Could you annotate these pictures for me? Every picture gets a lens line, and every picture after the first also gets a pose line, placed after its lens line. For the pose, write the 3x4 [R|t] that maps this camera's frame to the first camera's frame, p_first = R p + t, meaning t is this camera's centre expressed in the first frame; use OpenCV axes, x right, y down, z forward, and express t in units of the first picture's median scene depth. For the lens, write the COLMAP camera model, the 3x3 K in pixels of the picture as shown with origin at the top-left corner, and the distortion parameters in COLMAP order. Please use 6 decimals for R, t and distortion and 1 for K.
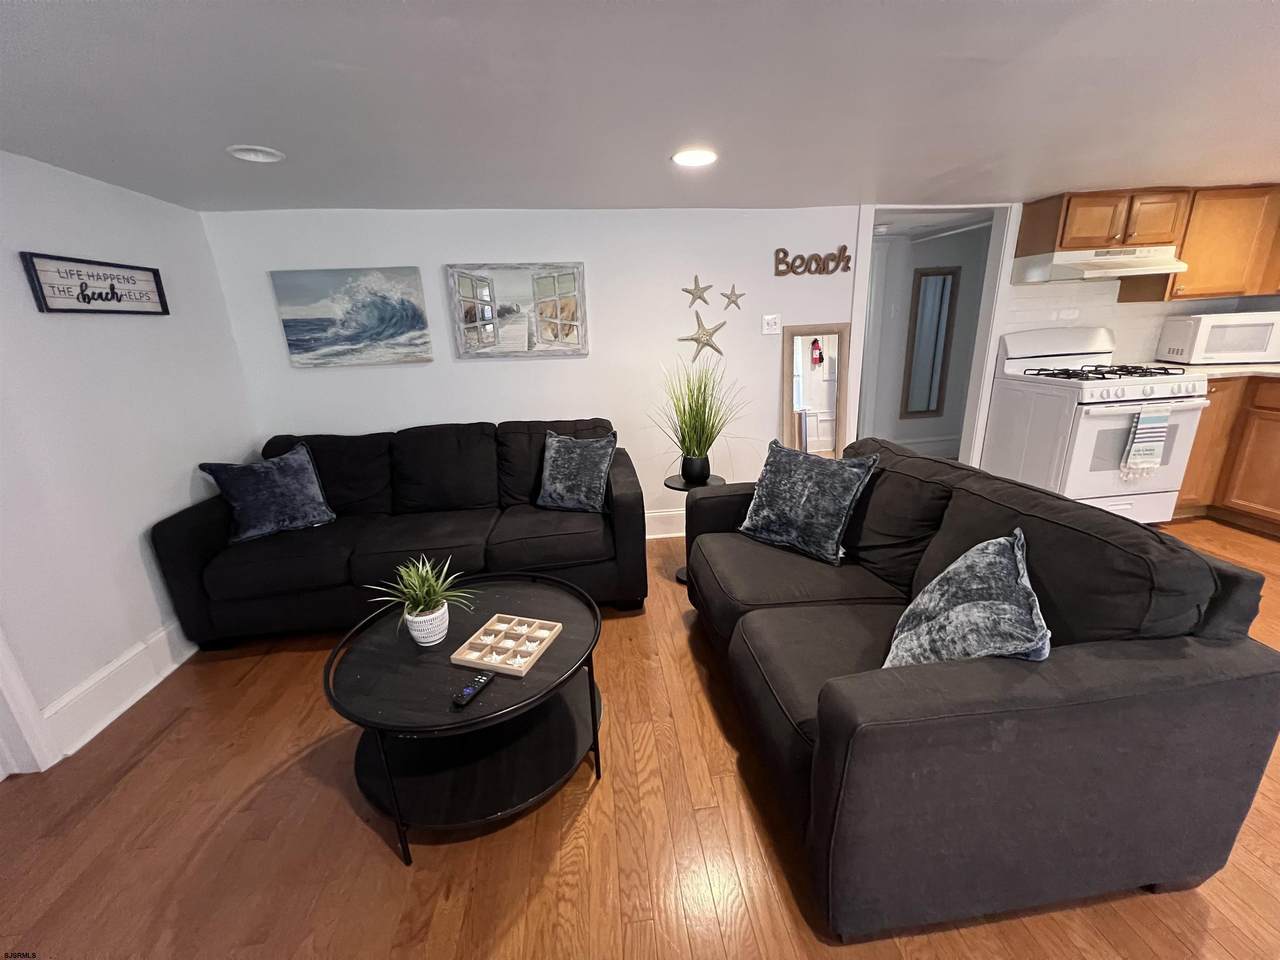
lens RADIAL K [[511.8, 0, 638.7], [0, 511.8, 483.0], [0, 0, 1]] dist [0.000475, -0.000015]
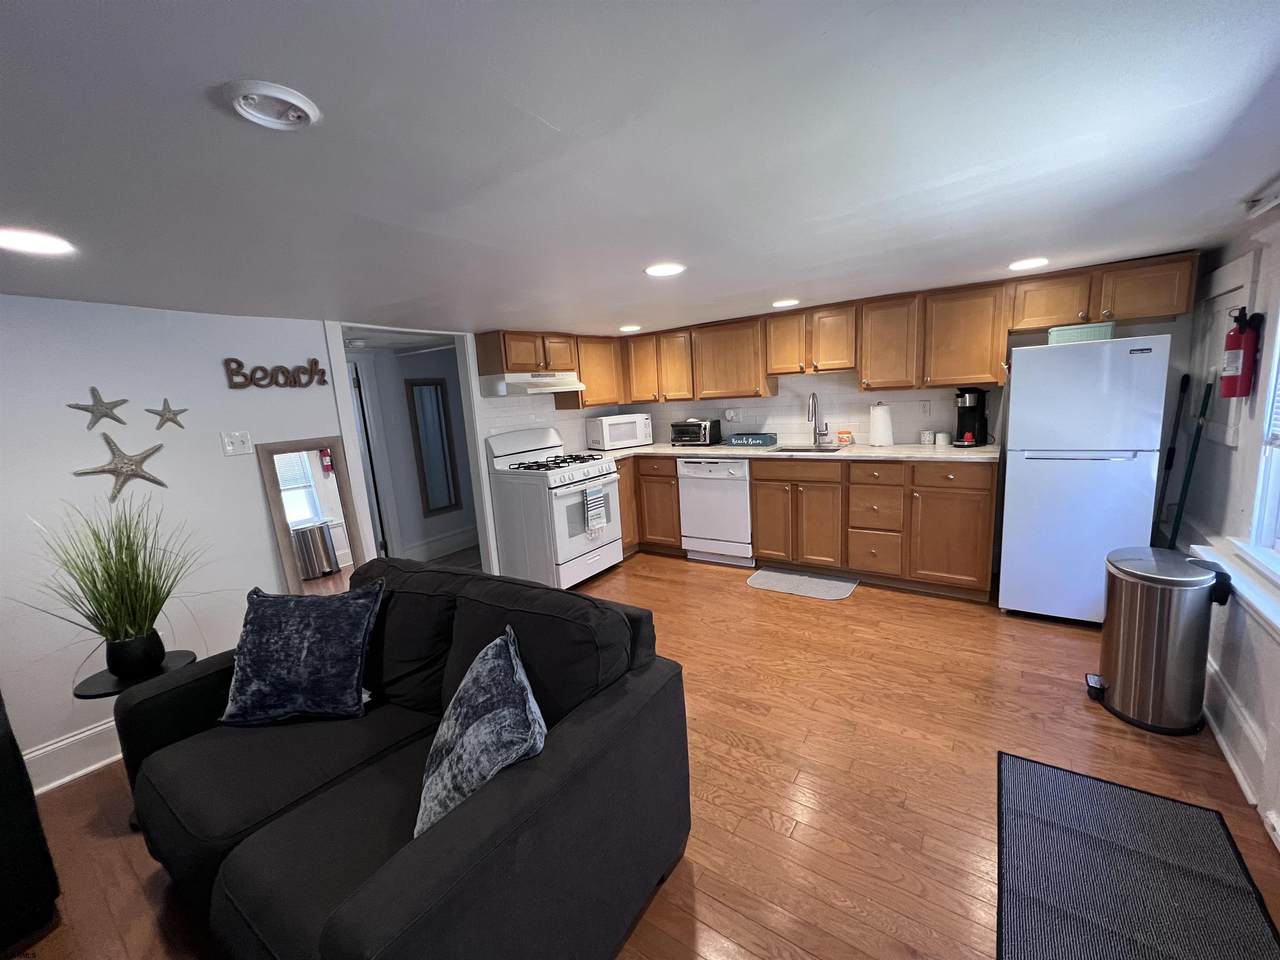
lens RADIAL K [[511.8, 0, 638.7], [0, 511.8, 483.0], [0, 0, 1]] dist [0.000475, -0.000015]
pose [[0.658176, -0.125089, 0.742399, 0.074685], [0.254660, 0.964964, -0.063180, -0.034447], [-0.708486, 0.230643, 0.666972, -0.004946]]
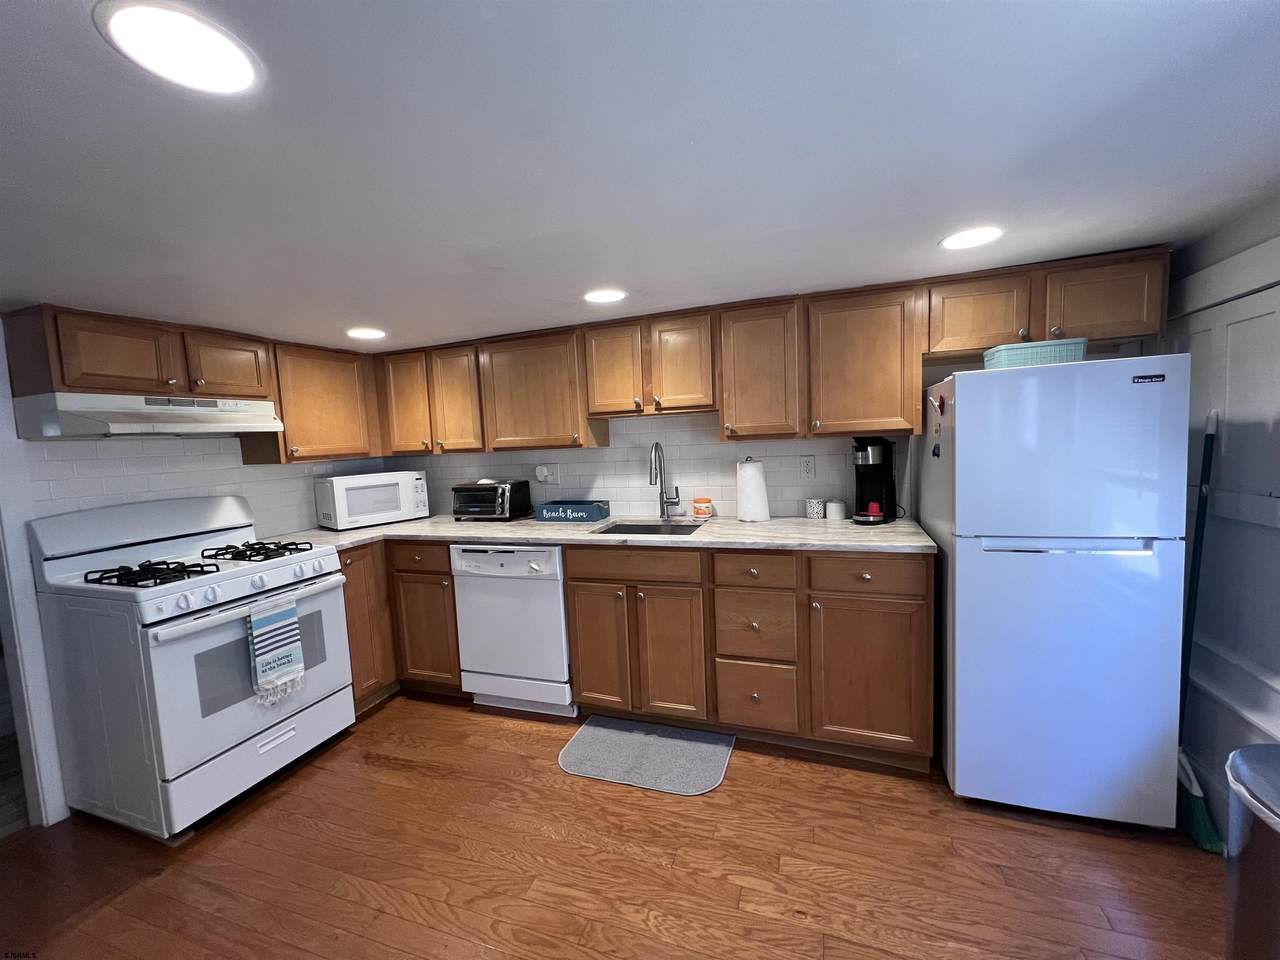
lens RADIAL K [[511.8, 0, 638.7], [0, 511.8, 483.0], [0, 0, 1]] dist [0.000475, -0.000015]
pose [[0.435901, -0.049518, 0.898631, 0.629884], [0.292334, 0.952134, -0.089337, -0.097597], [-0.851194, 0.301642, 0.429513, 0.191799]]
